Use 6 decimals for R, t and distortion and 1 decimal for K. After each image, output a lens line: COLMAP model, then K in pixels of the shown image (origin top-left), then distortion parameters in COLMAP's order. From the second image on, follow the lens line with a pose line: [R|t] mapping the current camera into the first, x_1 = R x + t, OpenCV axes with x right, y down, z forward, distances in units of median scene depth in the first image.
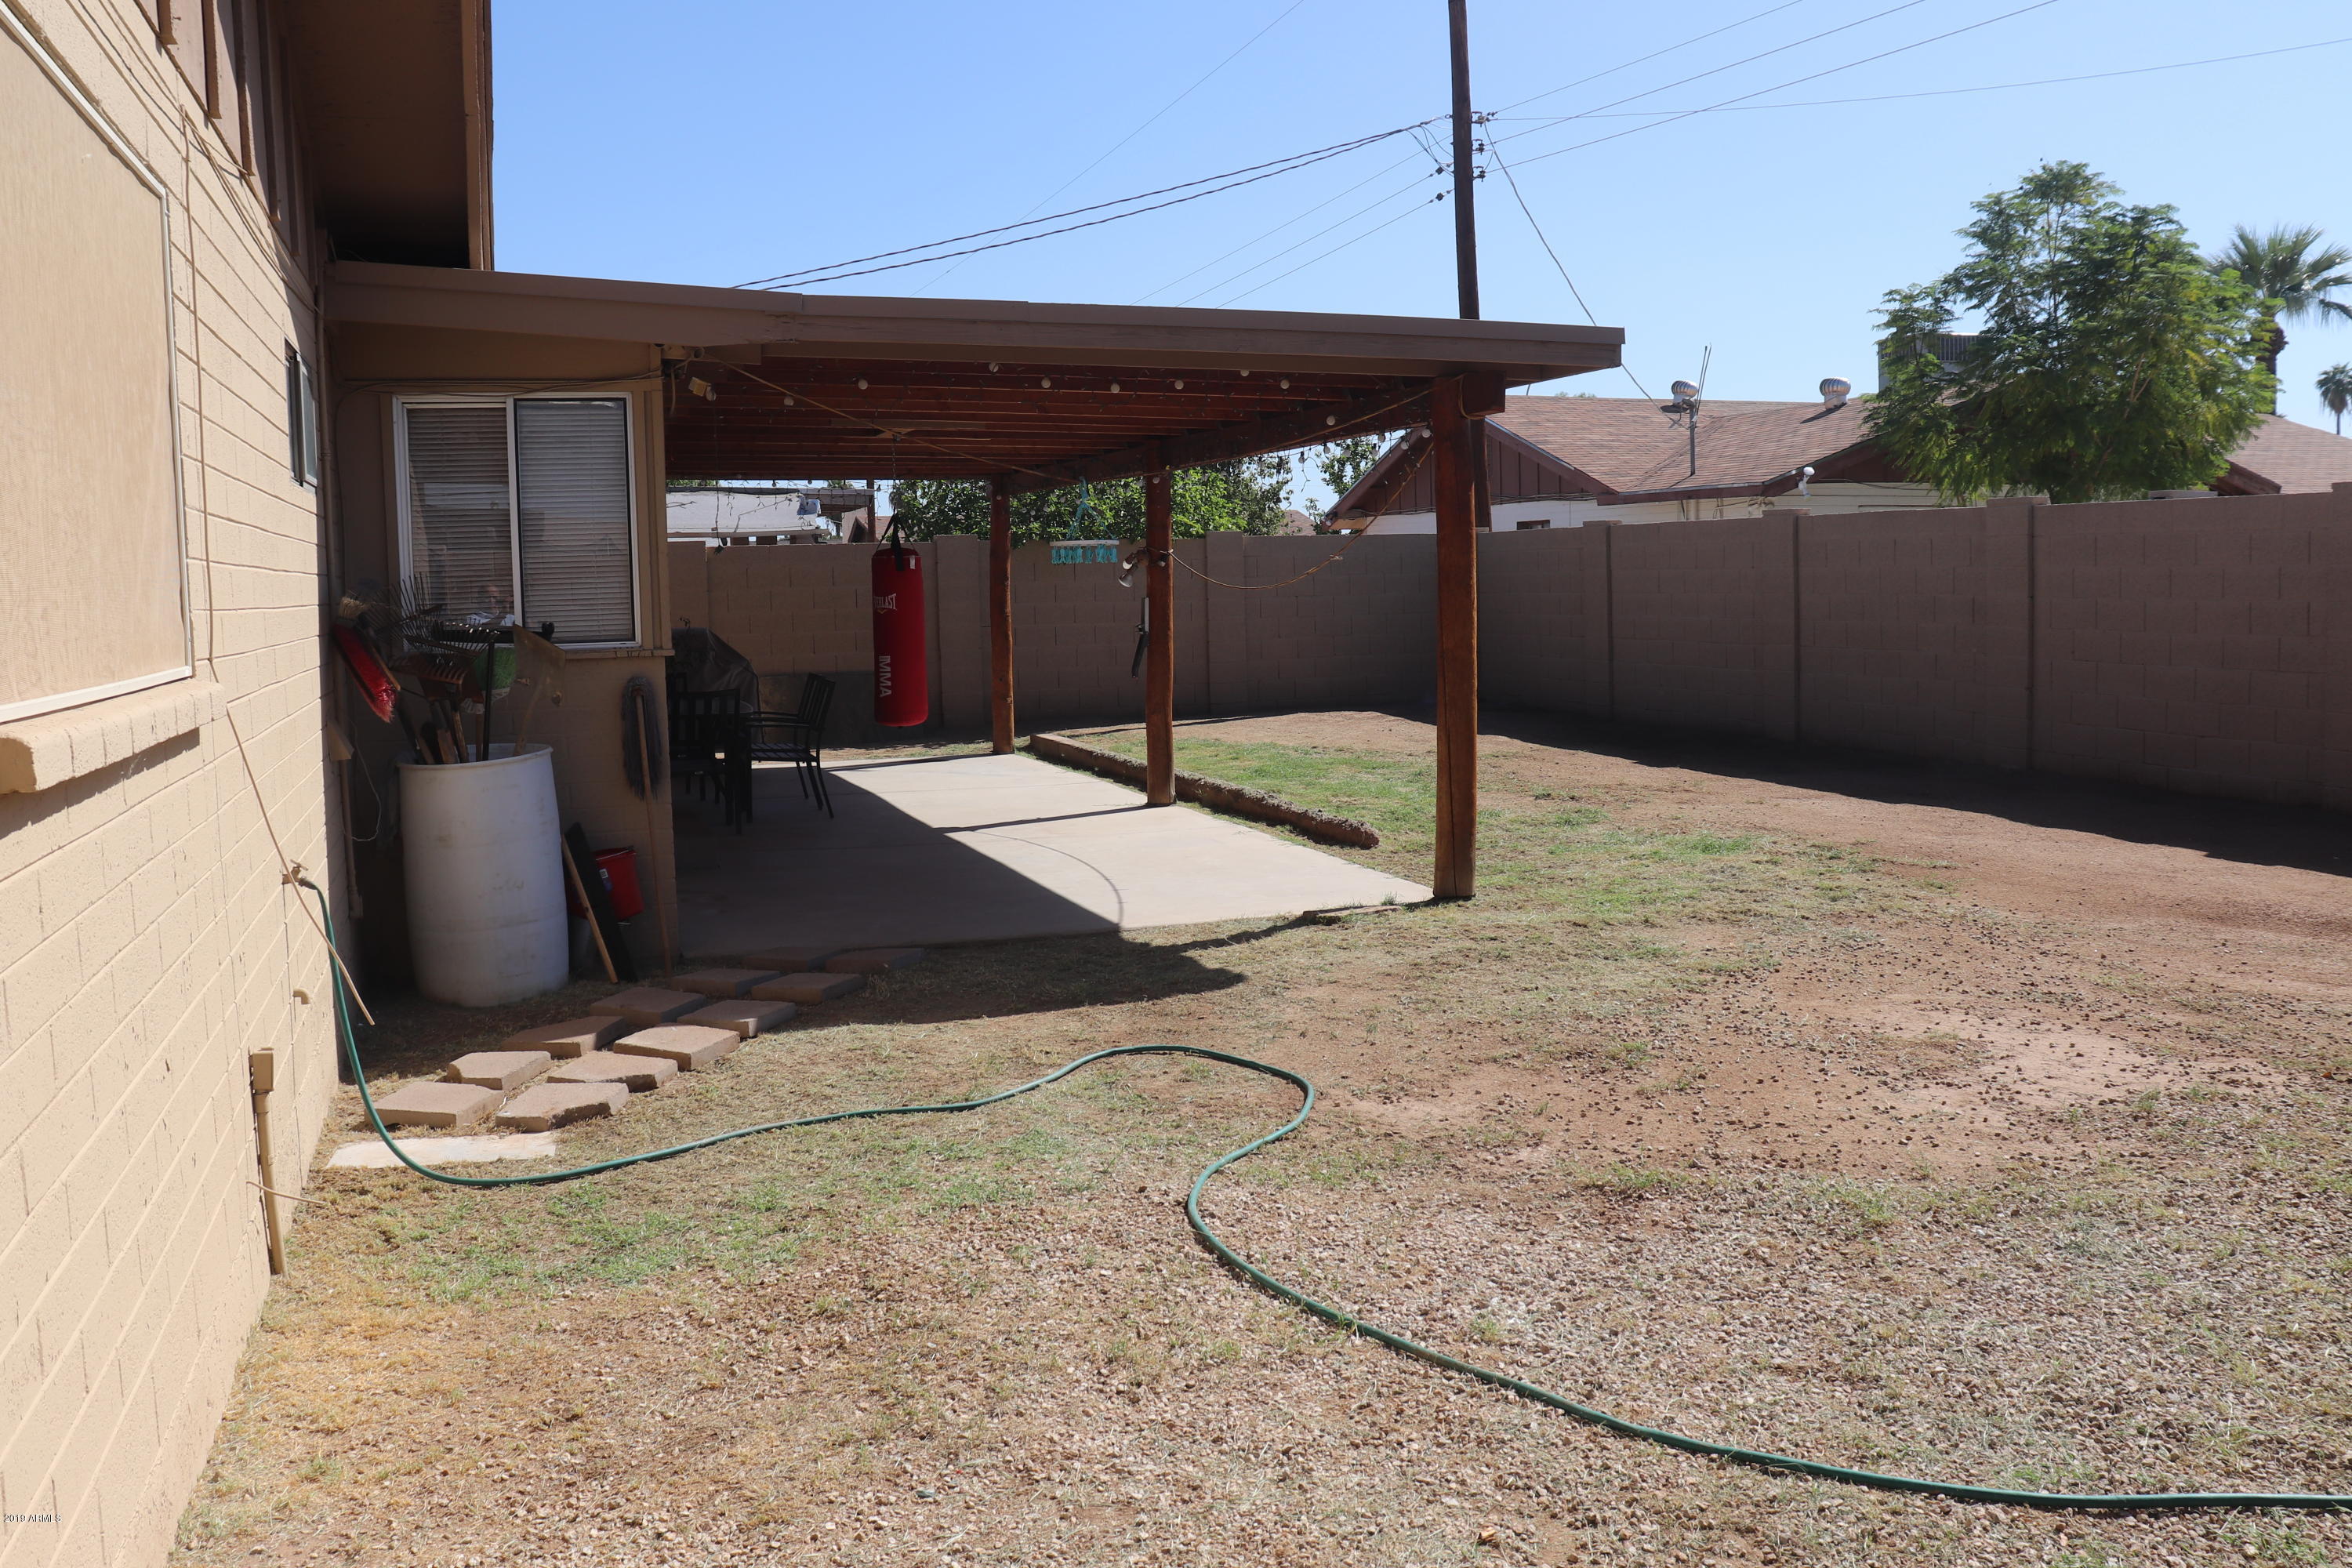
lens RADIAL K [[1925.7, 0, 1177.1], [0, 1925.7, 795.3], [0, 0, 1]] dist [-0.164358, 0.122121]
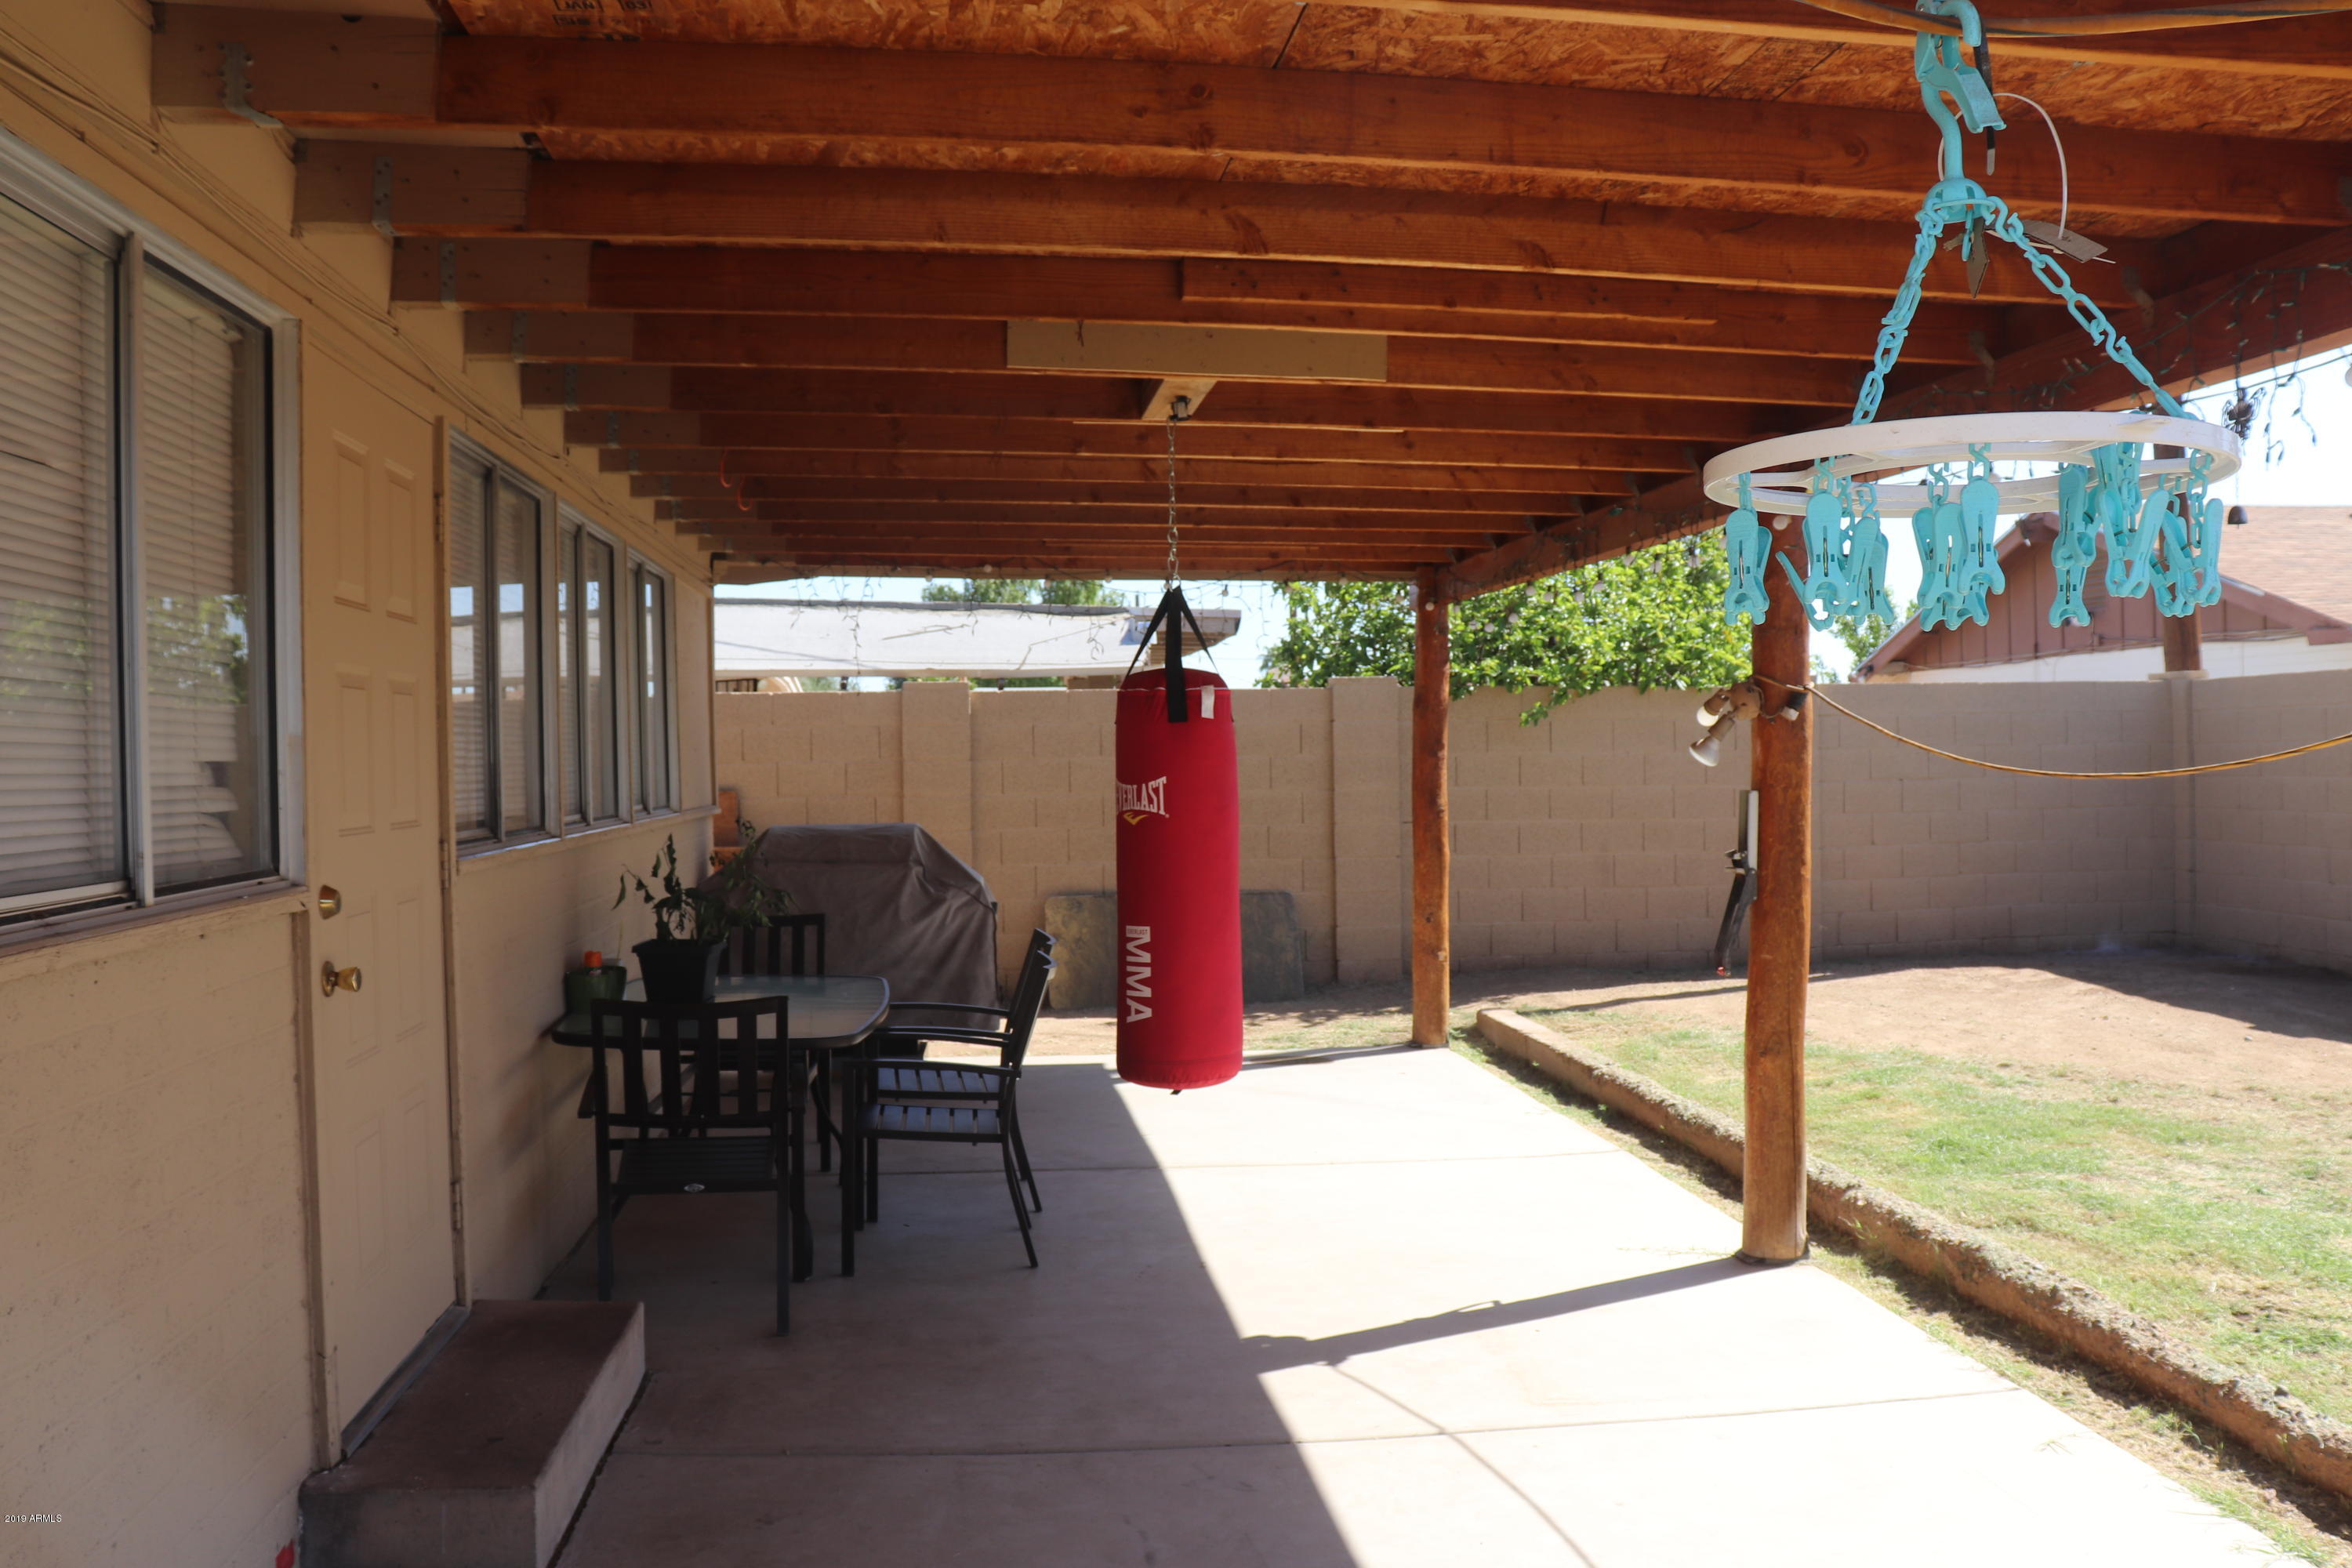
lens RADIAL K [[1925.7, 0, 1171.7], [0, 1925.7, 782.5], [0, 0, 1]] dist [-0.164358, 0.122121]
pose [[0.973347, 0.011482, -0.229048, -0.034107], [-0.032999, 0.995365, -0.090334, -0.045545], [0.226949, 0.095485, 0.969214, 0.408484]]
